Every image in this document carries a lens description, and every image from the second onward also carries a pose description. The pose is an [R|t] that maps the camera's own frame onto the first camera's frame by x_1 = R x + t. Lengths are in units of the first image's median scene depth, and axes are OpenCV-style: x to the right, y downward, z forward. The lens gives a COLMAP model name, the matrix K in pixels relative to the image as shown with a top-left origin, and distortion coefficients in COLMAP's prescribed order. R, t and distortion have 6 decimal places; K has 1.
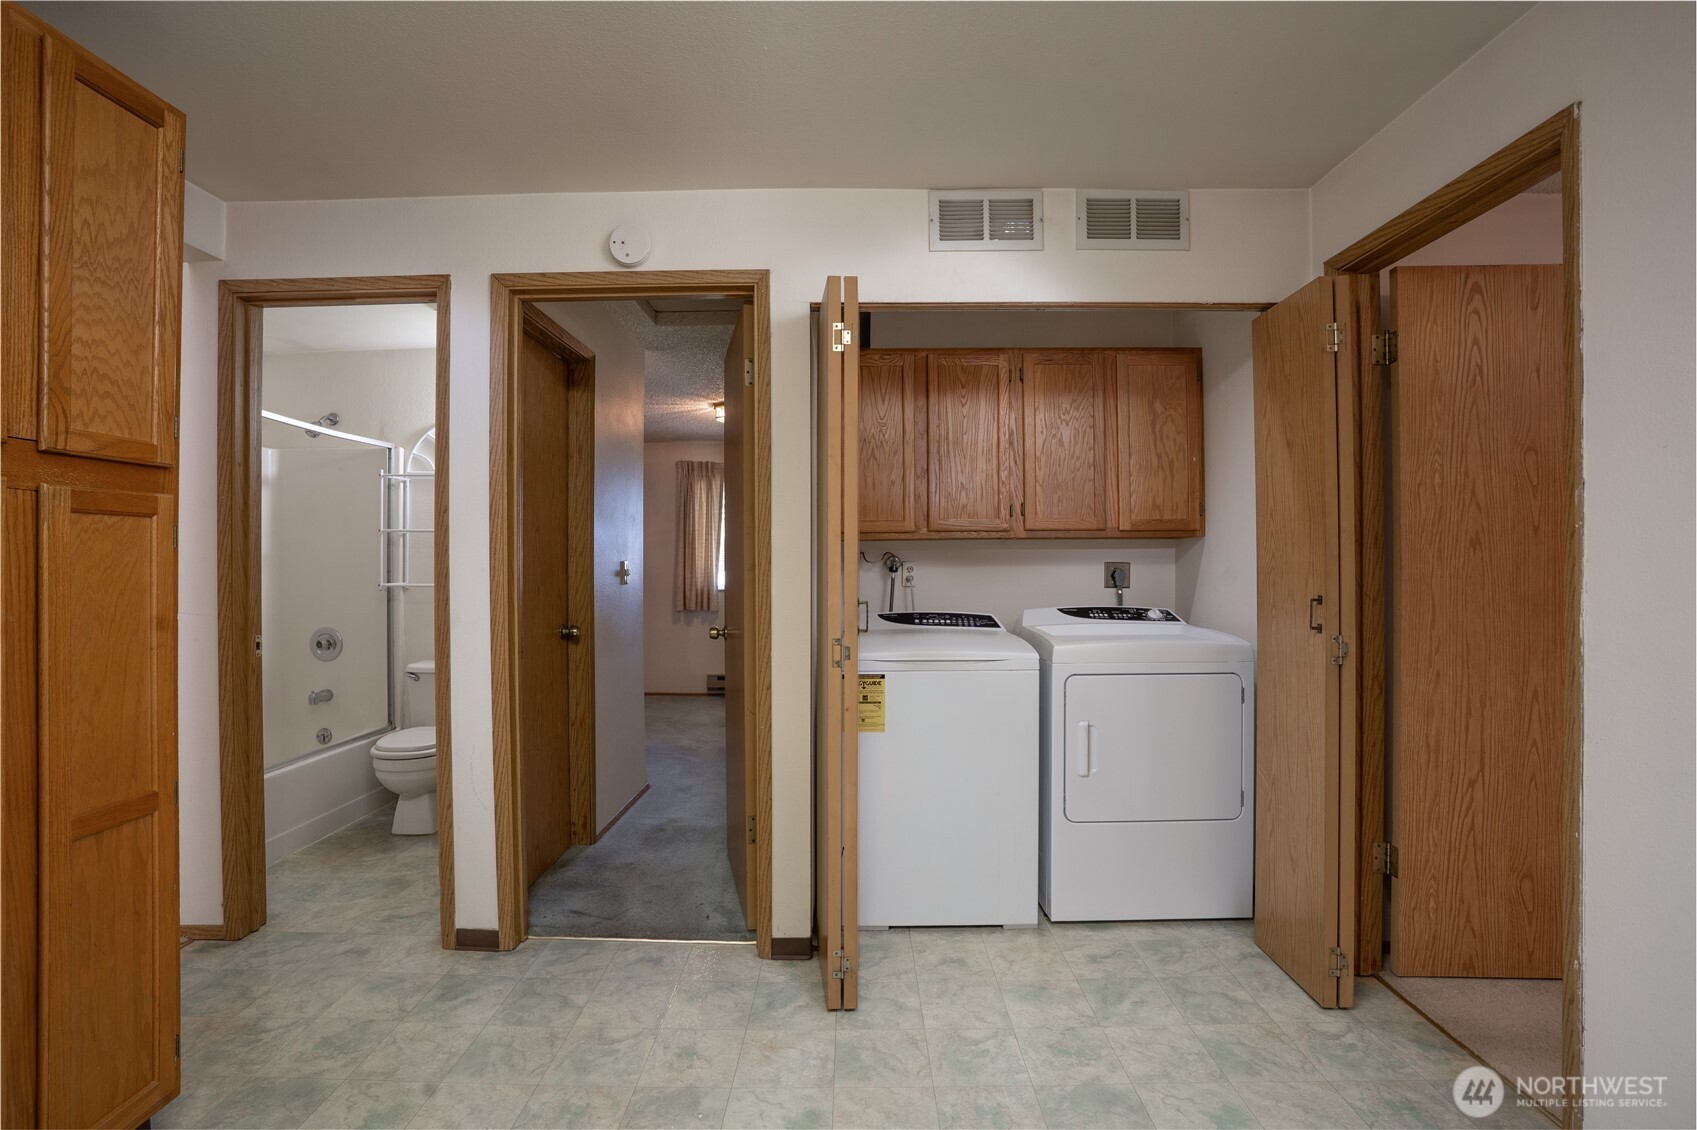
lens RADIAL K [[787.7, 0, 835.9], [0, 787.7, 563.2], [0, 0, 1]] dist [-0.063515, 0.022622]
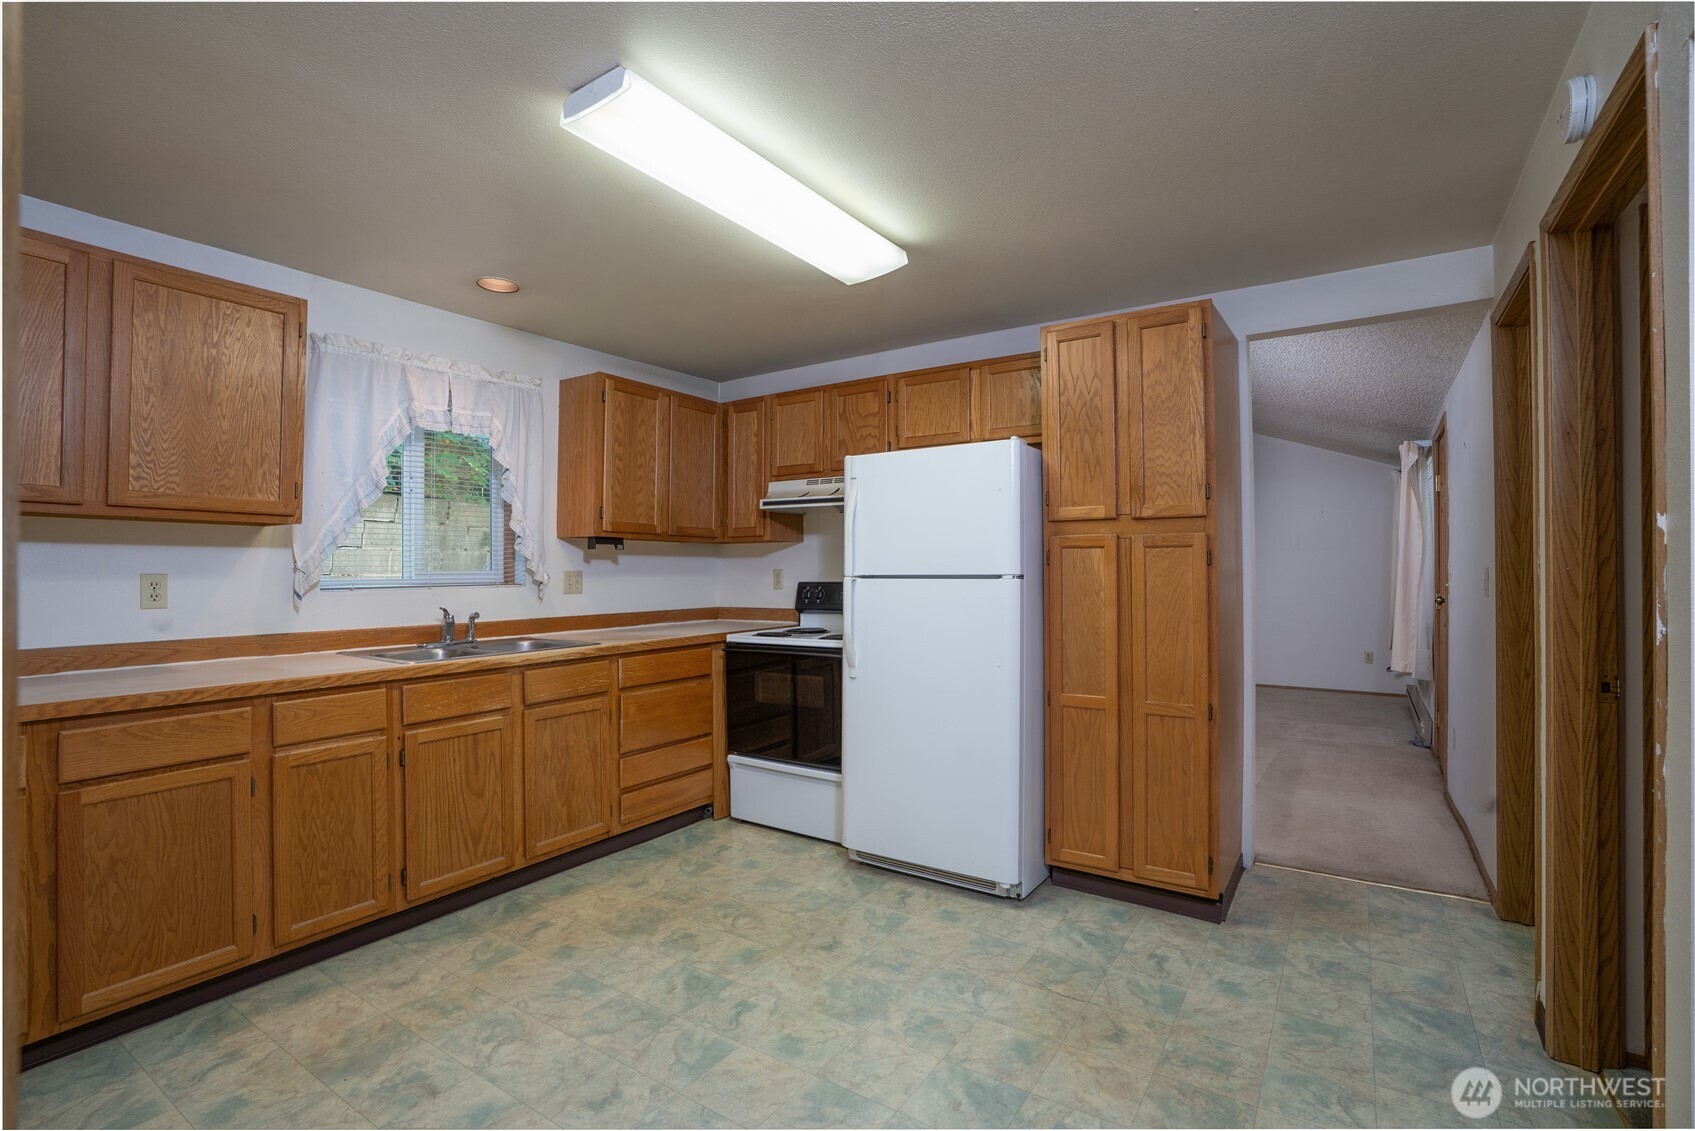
lens RADIAL K [[786.8, 0, 855.9], [0, 786.8, 556.0], [0, 0, 1]] dist [-0.063515, 0.022622]
pose [[-0.529197, -0.009814, -0.848442, 0.989115], [0.003967, 0.999894, -0.014040, -0.017117], [0.848489, -0.010796, -0.529102, 1.265497]]
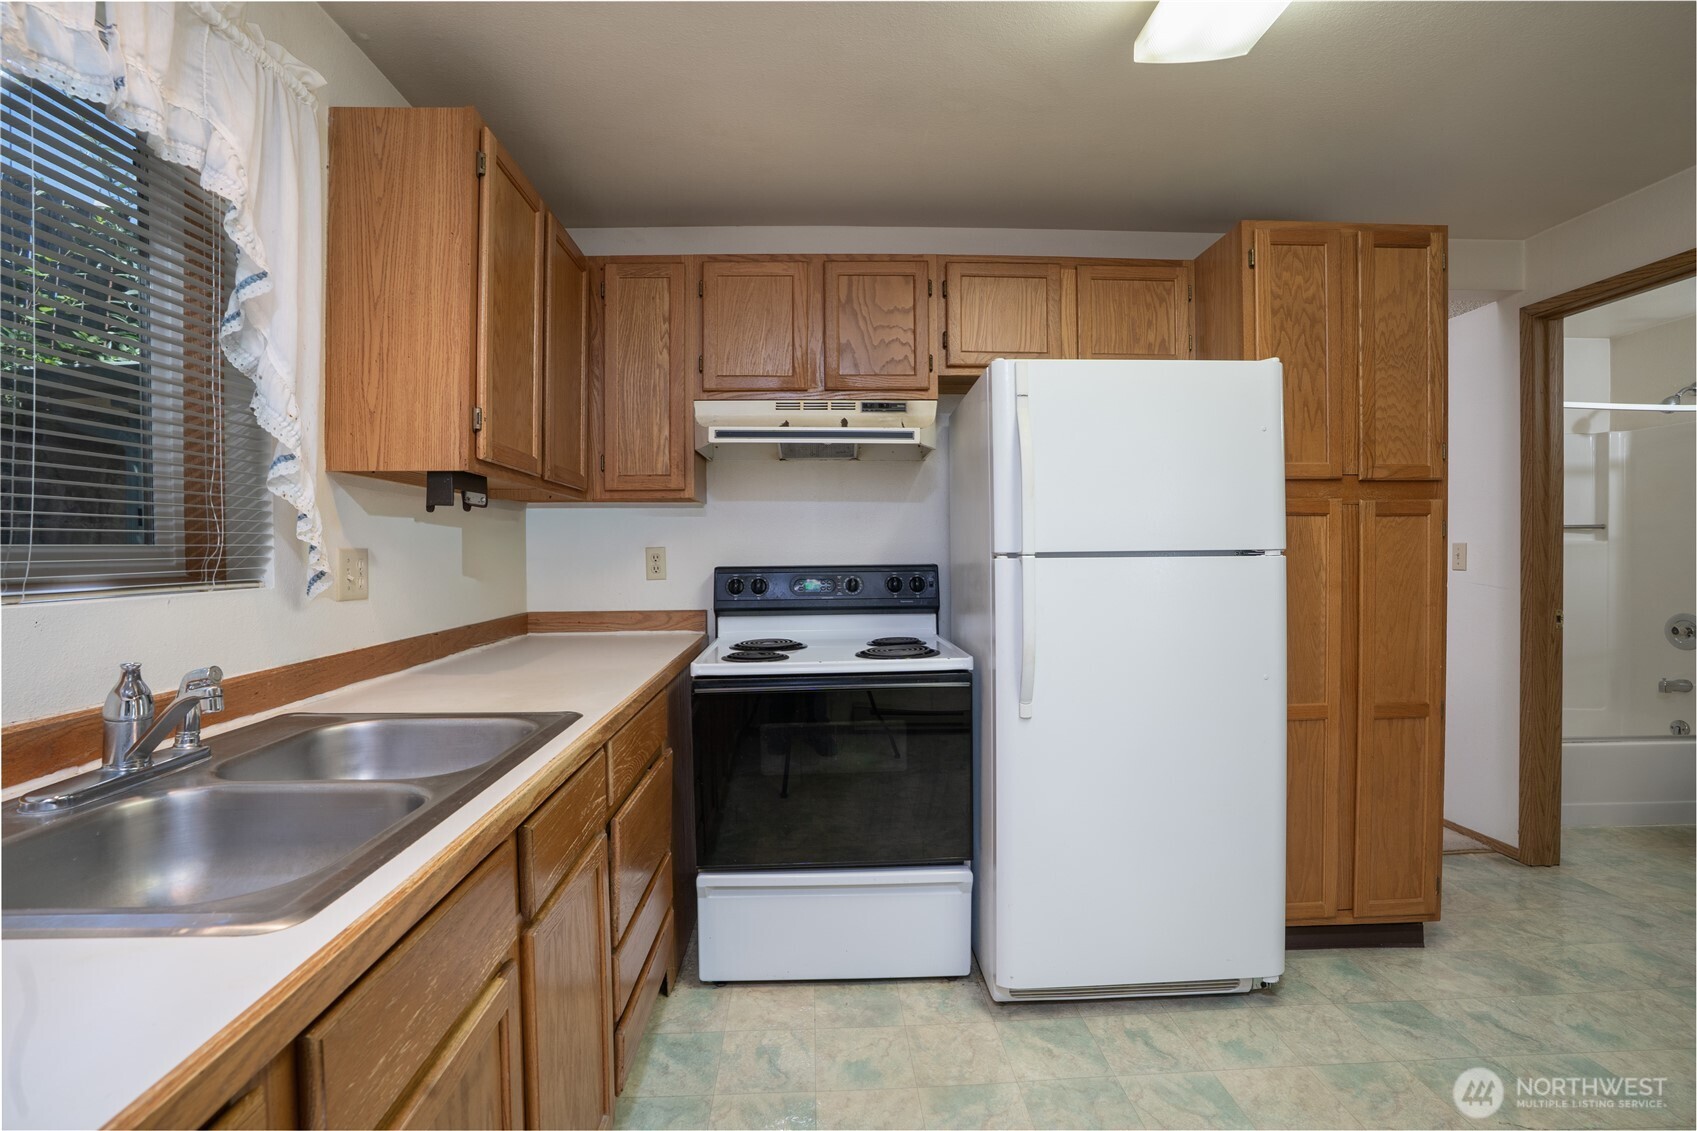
lens RADIAL K [[787.7, 0, 851.6], [0, 787.7, 557.1], [0, 0, 1]] dist [-0.063515, 0.022622]
pose [[0.068087, 0.010643, -0.997623, 0.487675], [0.005309, 0.999925, 0.011030, -0.003236], [0.997665, -0.006048, 0.068025, -0.206330]]
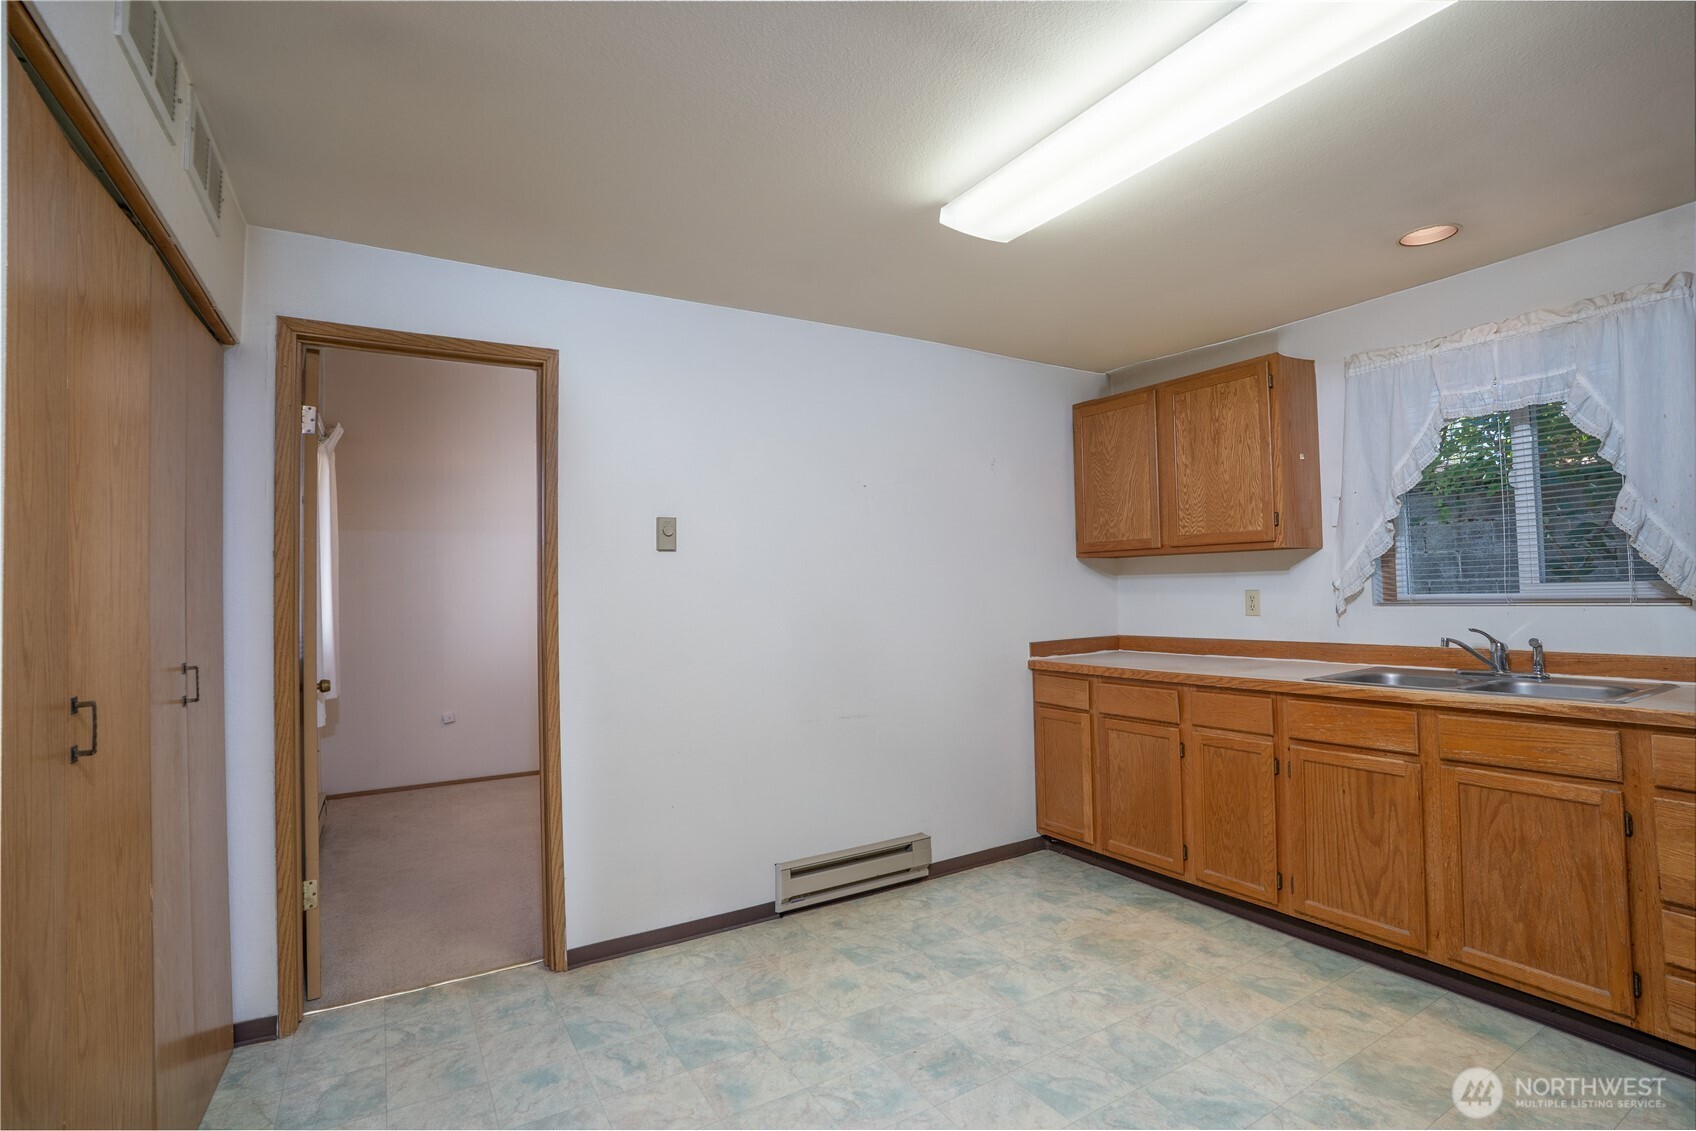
lens RADIAL K [[787.2, 0, 845.3], [0, 787.2, 561.5], [0, 0, 1]] dist [-0.063515, 0.022622]
pose [[-0.534052, 0.046541, 0.844170, -0.744074], [0.019749, 0.998898, -0.042577, -0.018354], [-0.845221, -0.006067, -0.534383, 1.315444]]
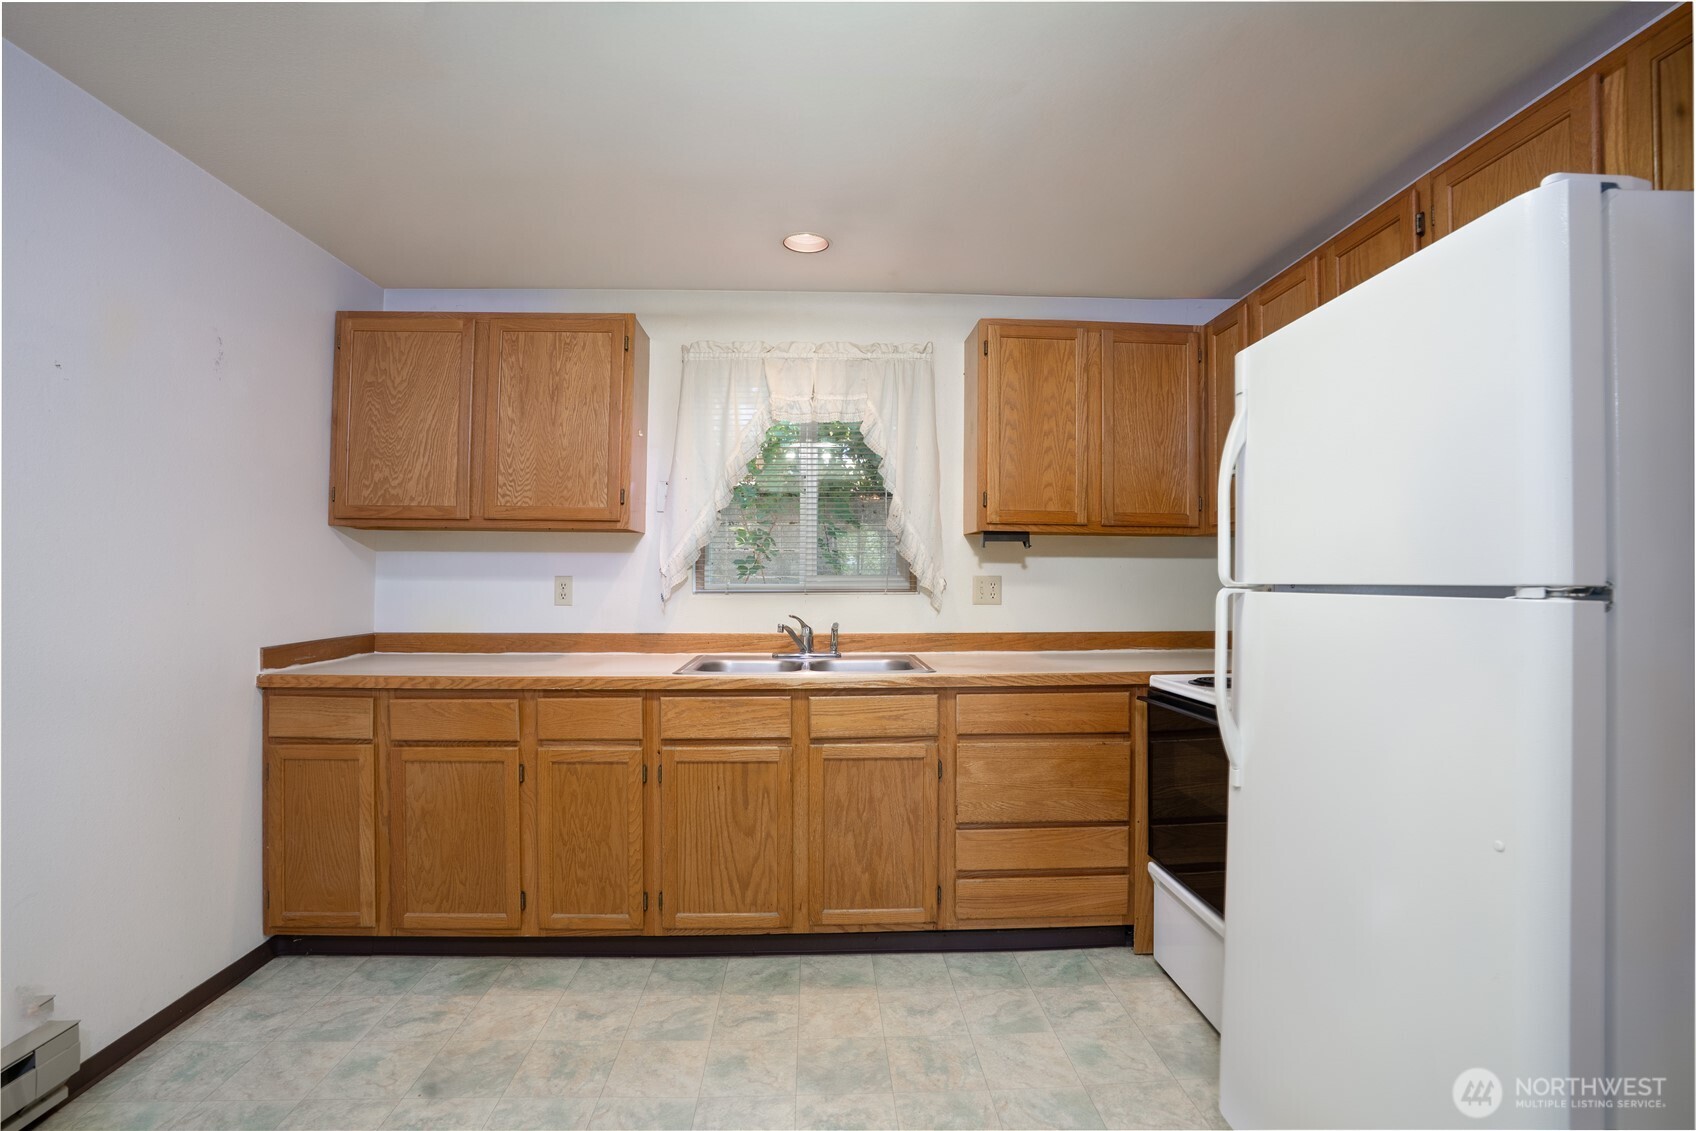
lens RADIAL K [[787.2, 0, 848.8], [0, 787.2, 564.1], [0, 0, 1]] dist [-0.063515, 0.022622]
pose [[-0.998025, -0.001959, -0.062781, -0.116598], [-0.000802, 0.999830, -0.018437, -0.003271], [0.062806, -0.018351, -0.997857, 1.161479]]
